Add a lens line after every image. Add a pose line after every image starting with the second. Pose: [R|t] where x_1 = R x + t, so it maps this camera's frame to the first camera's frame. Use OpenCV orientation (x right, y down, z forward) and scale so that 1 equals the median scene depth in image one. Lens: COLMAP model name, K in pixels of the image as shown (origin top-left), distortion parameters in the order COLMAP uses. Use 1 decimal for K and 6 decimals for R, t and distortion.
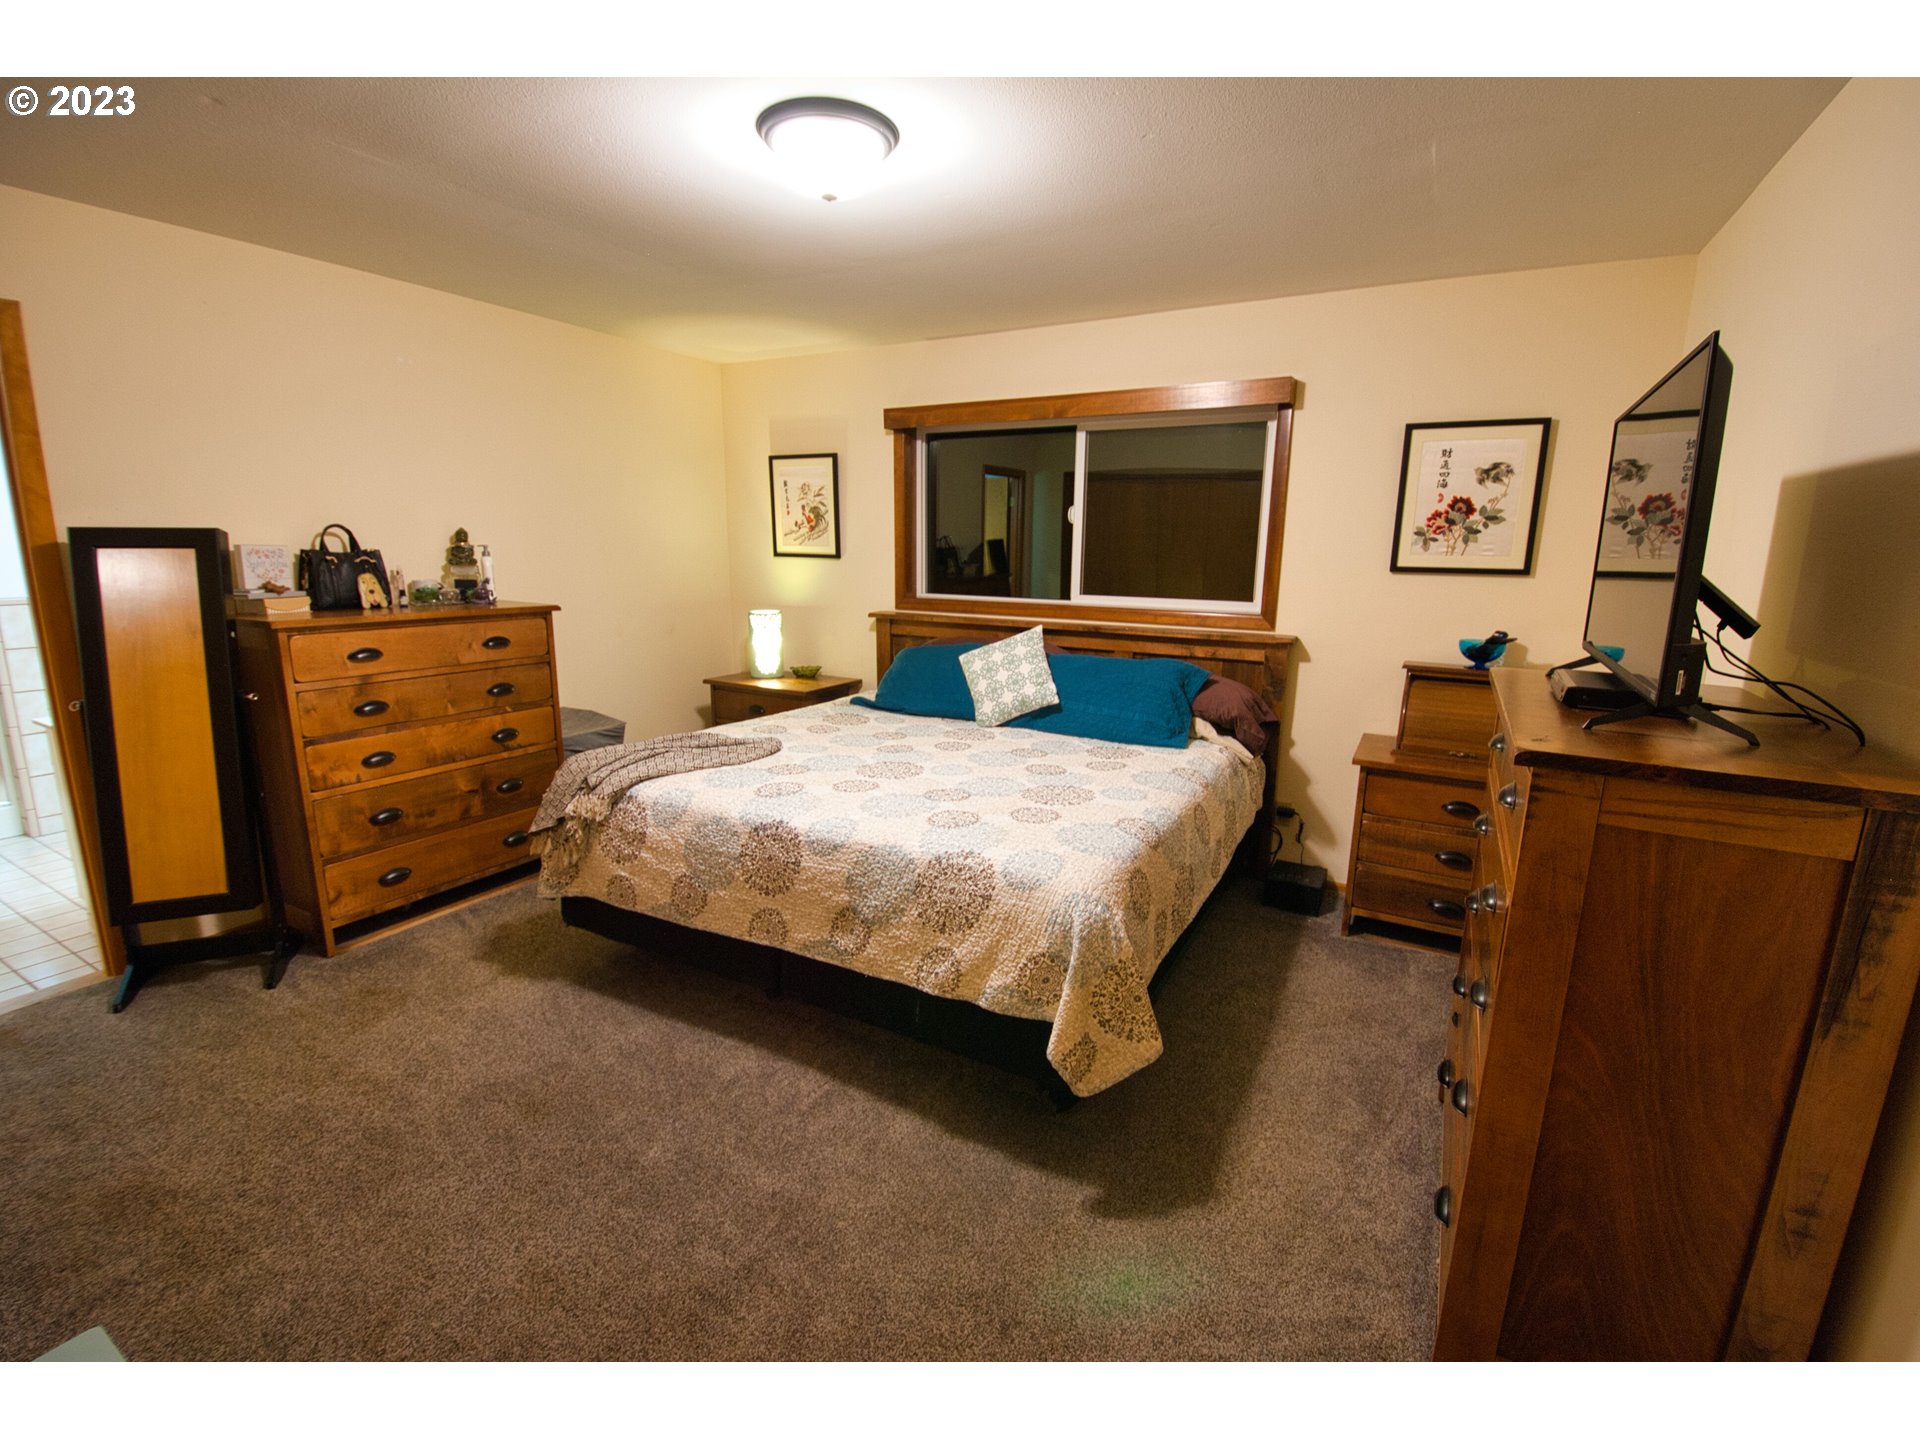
lens RADIAL K [[845.9, 0, 969.7], [0, 845.9, 714.5], [0, 0, 1]] dist [-0.002648, -0.000165]
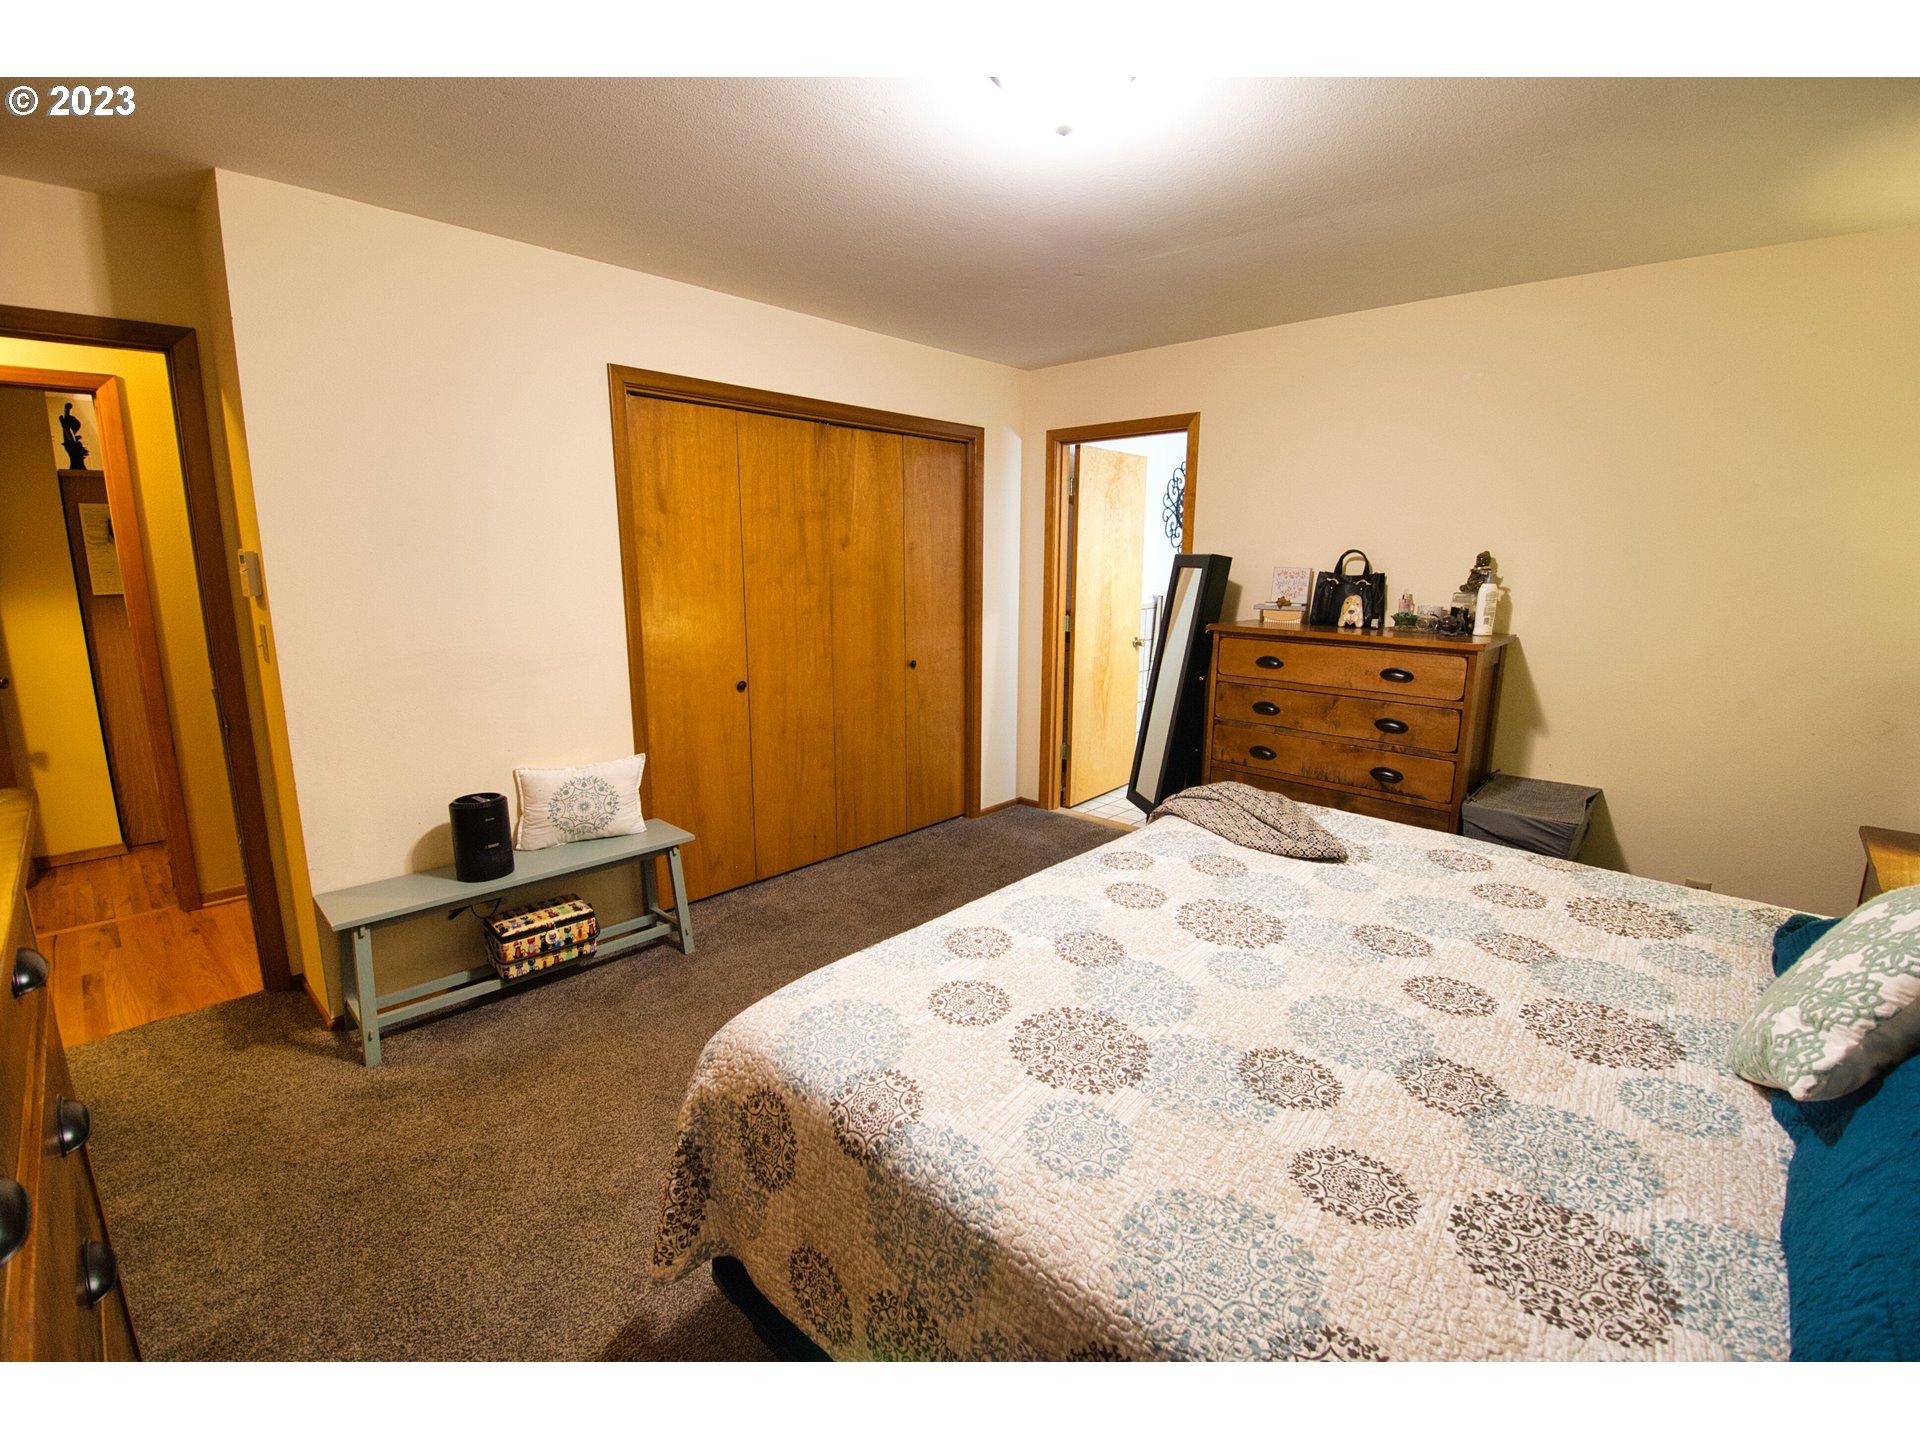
lens RADIAL K [[845.9, 0, 973.1], [0, 845.9, 716.9], [0, 0, 1]] dist [-0.002648, -0.000165]
pose [[-0.249654, 0.162838, -0.954545, 0.460770], [-0.204462, 0.954670, 0.216335, -0.153457], [0.946503, 0.249177, -0.205043, 0.803613]]
